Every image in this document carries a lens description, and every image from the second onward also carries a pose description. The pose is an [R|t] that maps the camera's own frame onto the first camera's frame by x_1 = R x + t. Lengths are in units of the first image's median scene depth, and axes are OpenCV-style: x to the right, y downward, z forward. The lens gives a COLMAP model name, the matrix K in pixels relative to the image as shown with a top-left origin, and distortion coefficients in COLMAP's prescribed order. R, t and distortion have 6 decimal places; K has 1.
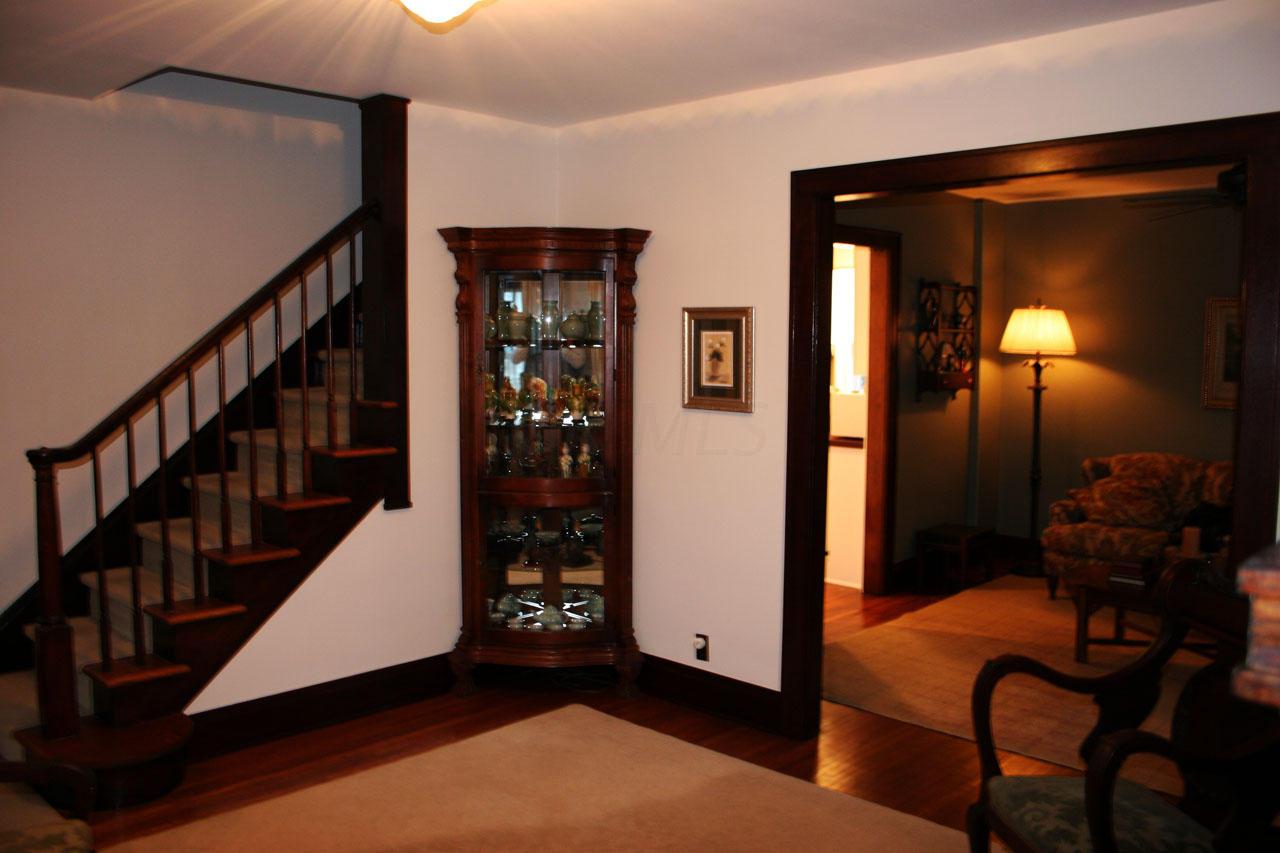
lens RADIAL K [[1060.6, 0, 641.1], [0, 1060.6, 426.1], [0, 0, 1]] dist [-0.077791, 0.003058]
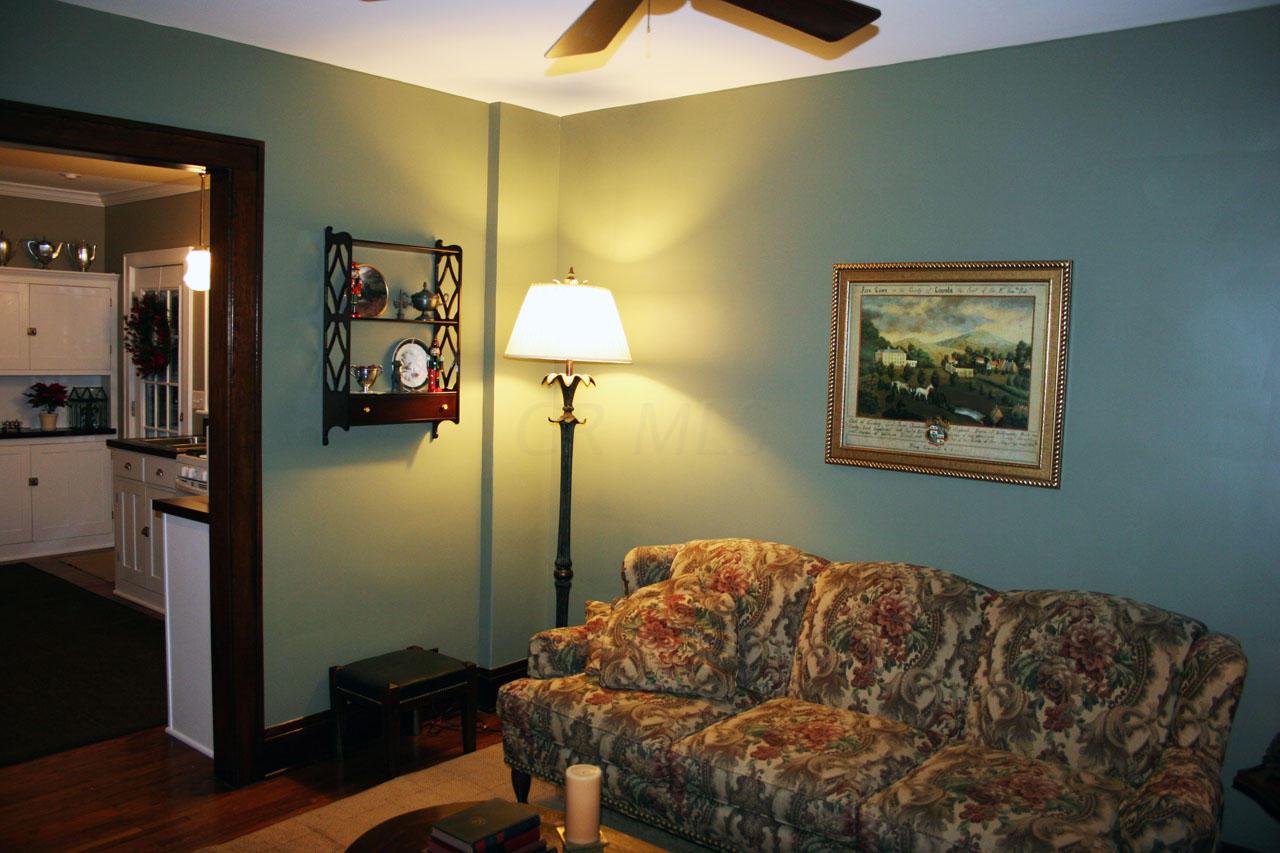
lens RADIAL K [[1060.6, 0, 638.7], [0, 1060.6, 427.0], [0, 0, 1]] dist [-0.077791, 0.003058]
pose [[0.998535, 0.013103, 0.052503, 0.405765], [-0.012861, 0.999905, -0.004937, -0.032328], [-0.052563, 0.004255, 0.998609, 0.429834]]
